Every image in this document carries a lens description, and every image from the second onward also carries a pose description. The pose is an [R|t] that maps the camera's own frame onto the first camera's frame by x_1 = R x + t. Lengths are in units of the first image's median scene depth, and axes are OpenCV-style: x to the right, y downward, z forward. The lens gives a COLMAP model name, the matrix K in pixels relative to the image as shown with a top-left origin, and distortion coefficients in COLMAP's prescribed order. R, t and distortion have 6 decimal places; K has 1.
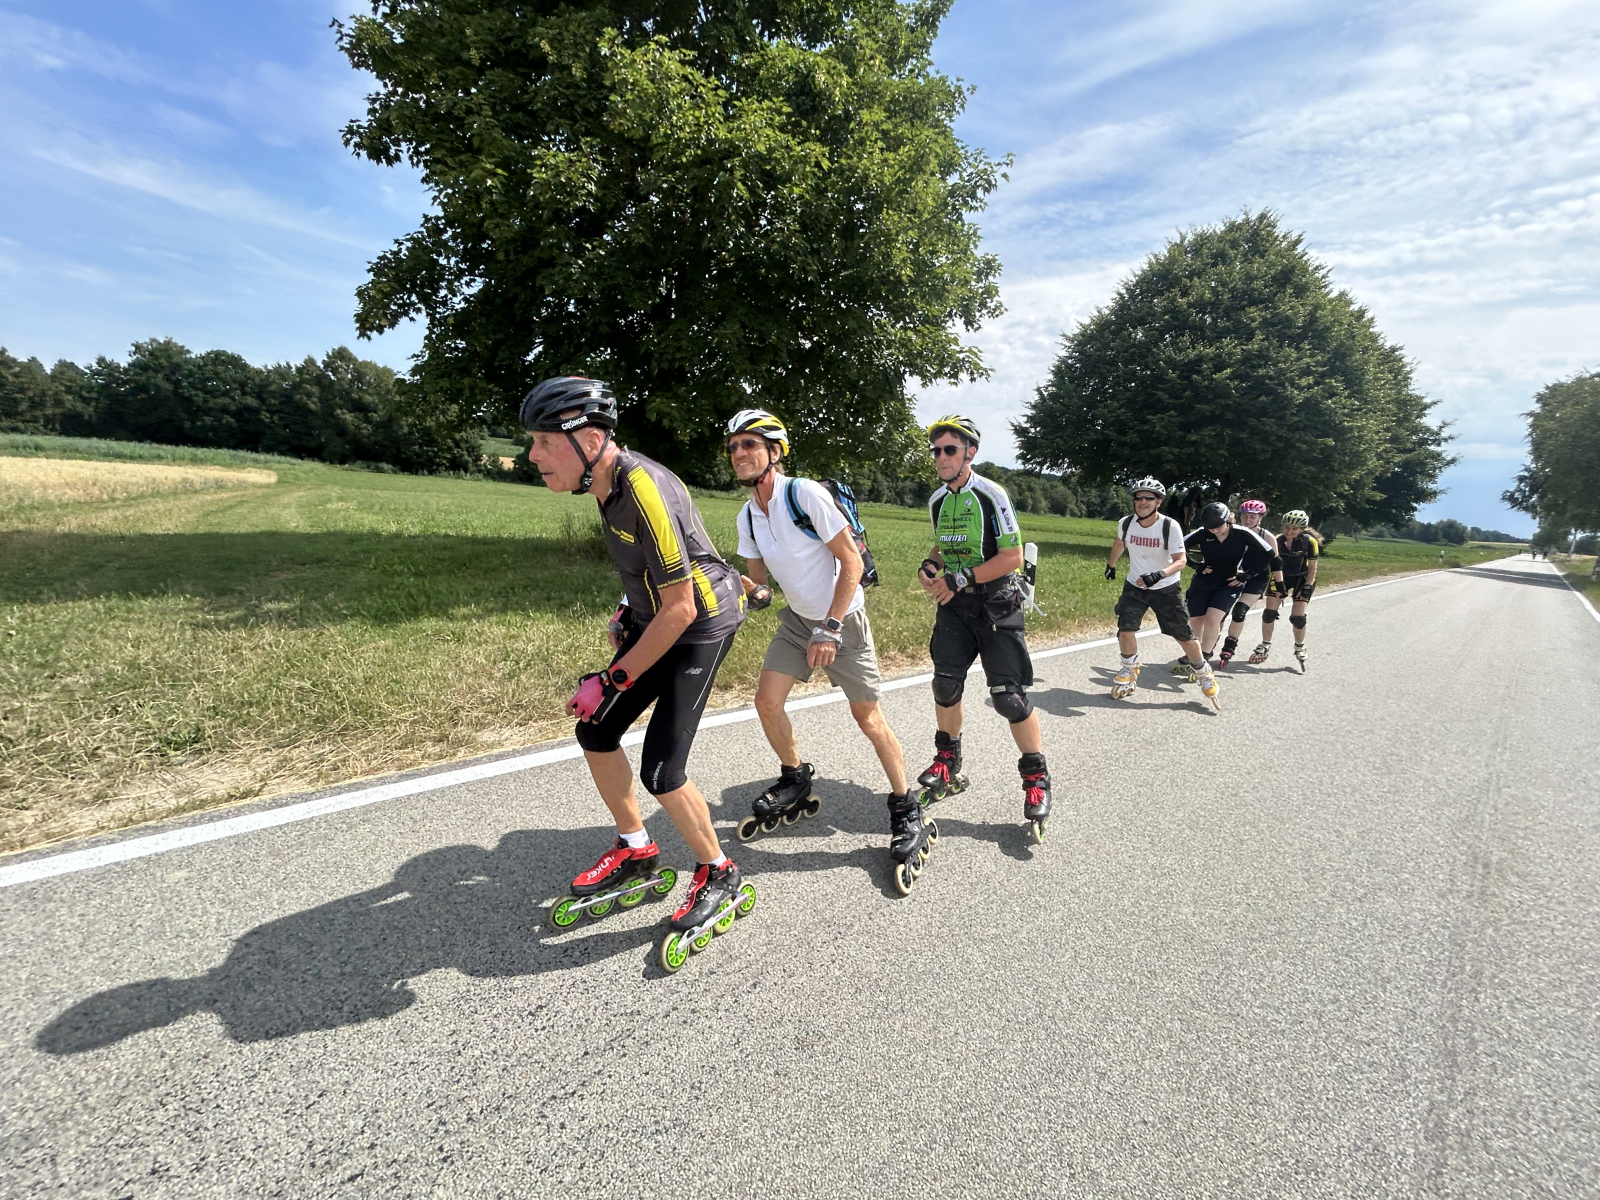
lens RADIAL K [[601.4, 0, 795.5], [0, 601.4, 610.3], [0, 0, 1]] dist [-0.001824, 0.000108]
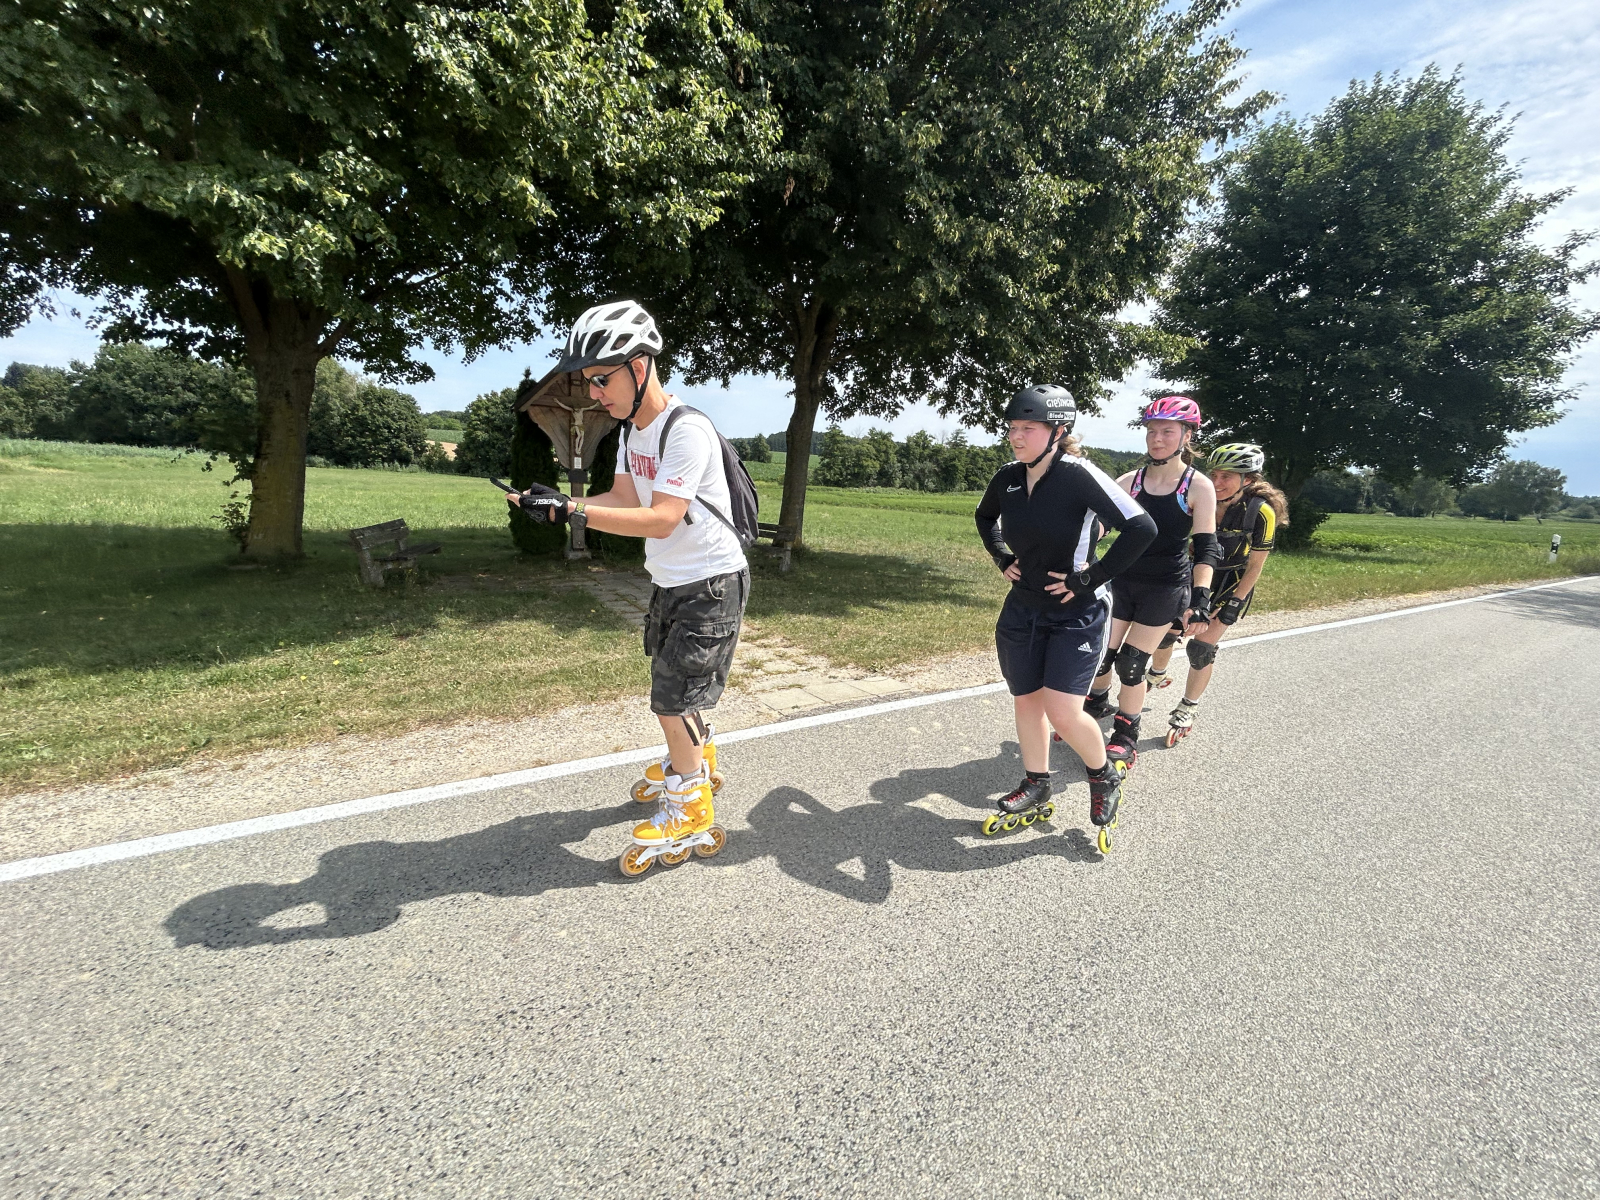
lens RADIAL K [[601.4, 0, 795.5], [0, 601.4, 610.3], [0, 0, 1]] dist [-0.001824, 0.000108]
pose [[0.987449, 0.007382, -0.157766, 0.225109], [-0.005564, 0.999913, 0.011958, -0.016335], [0.157841, -0.010930, 0.987404, 0.181686]]
